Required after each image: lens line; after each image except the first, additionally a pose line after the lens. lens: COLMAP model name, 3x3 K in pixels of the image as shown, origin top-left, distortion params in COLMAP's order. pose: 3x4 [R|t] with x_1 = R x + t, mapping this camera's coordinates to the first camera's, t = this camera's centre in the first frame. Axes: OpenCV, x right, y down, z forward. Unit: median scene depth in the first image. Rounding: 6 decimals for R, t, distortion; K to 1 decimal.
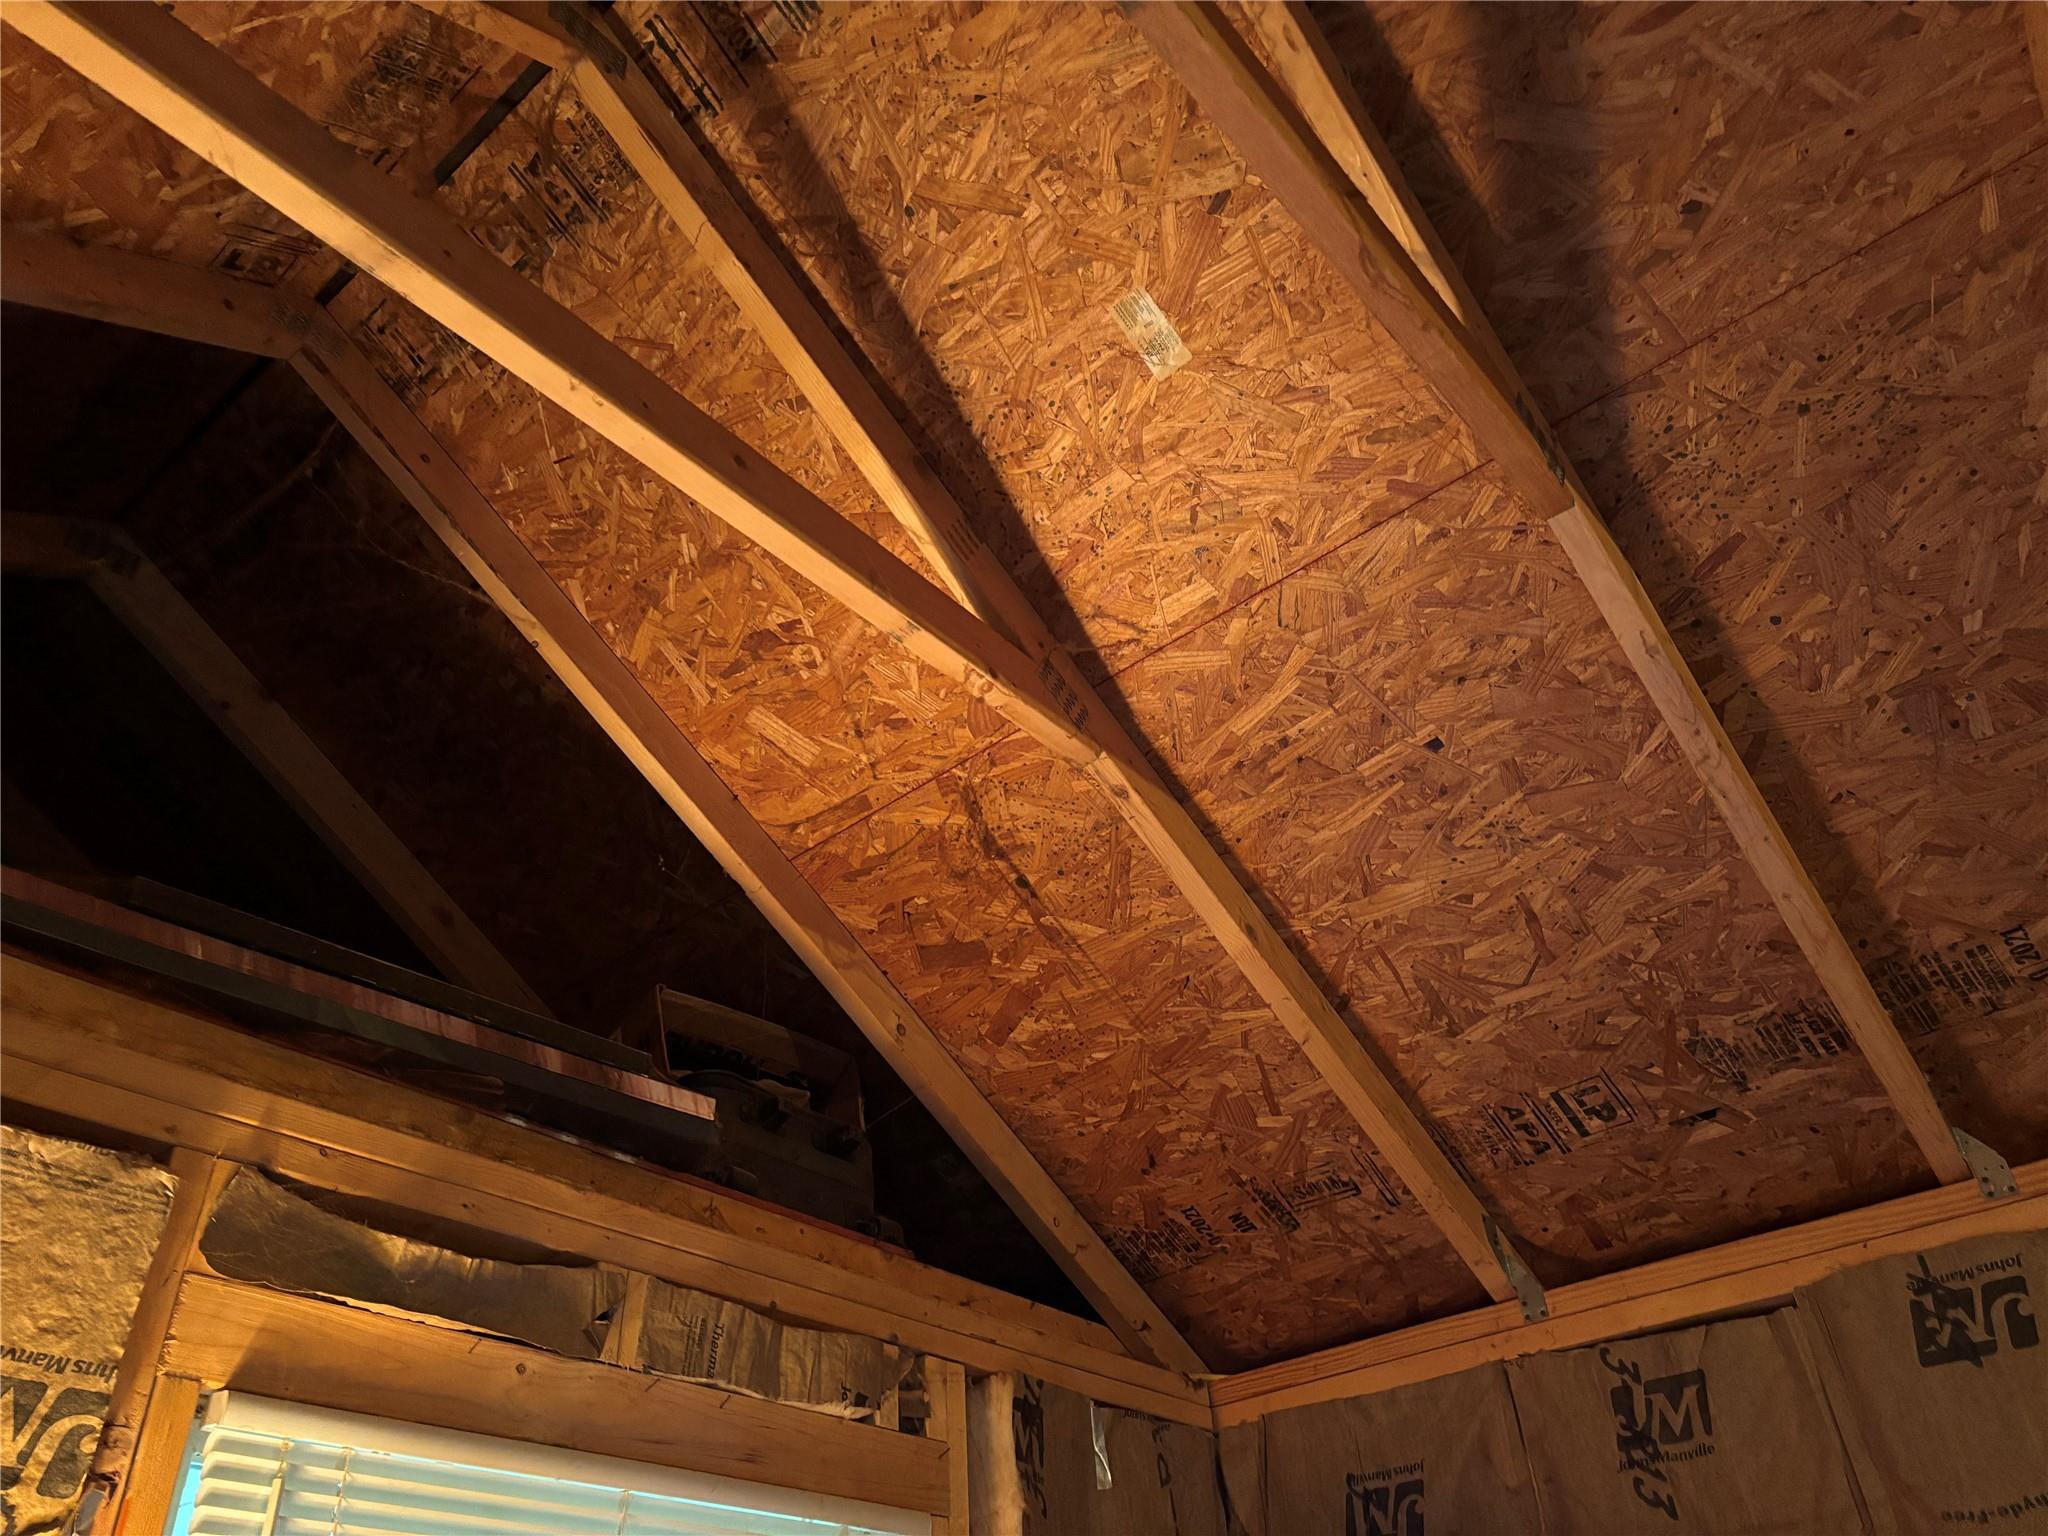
lens RADIAL K [[1534.8, 0, 1023.3], [0, 1534.8, 791.3], [0, 0, 1]] dist [0.043579, -0.052180]
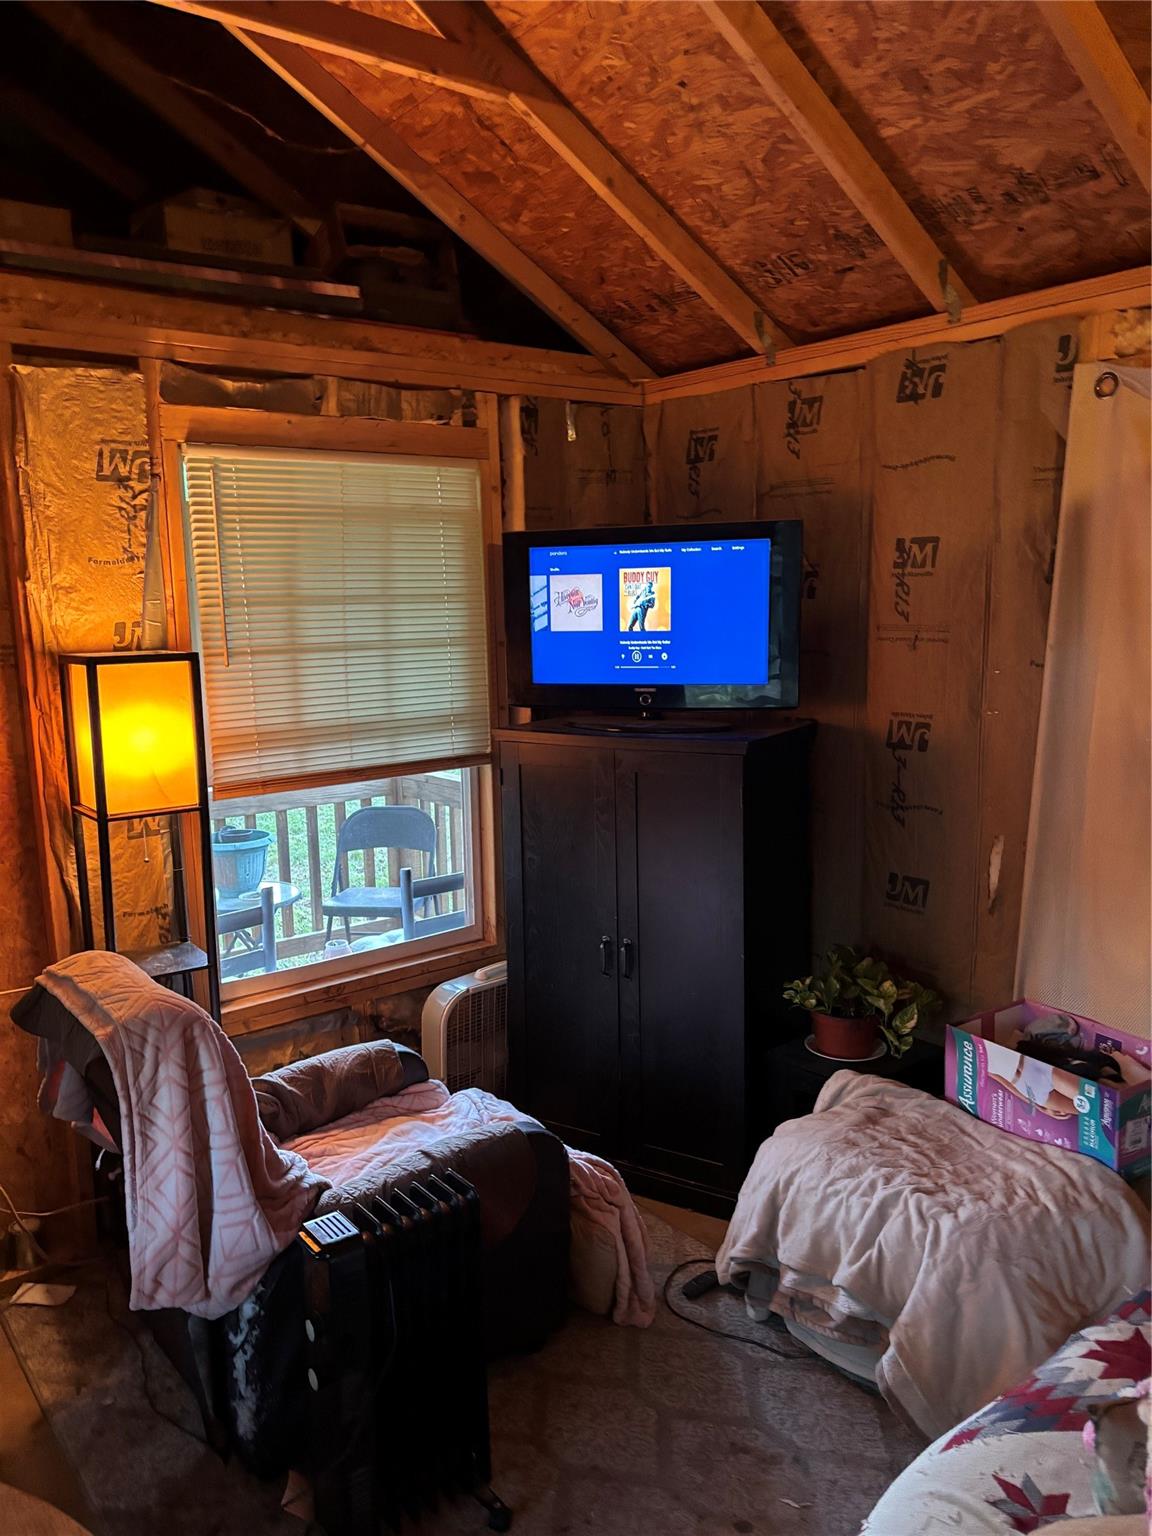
lens RADIAL K [[1157.3, 0, 576.0], [0, 1157.3, 768.0], [0, 0, 1]] dist [-0.001683, 0.060047]
pose [[0.980766, 0.055737, -0.187059, 0.431403], [0.094437, 0.703217, 0.704675, -0.432500], [0.170820, -0.708787, 0.684428, -0.533534]]
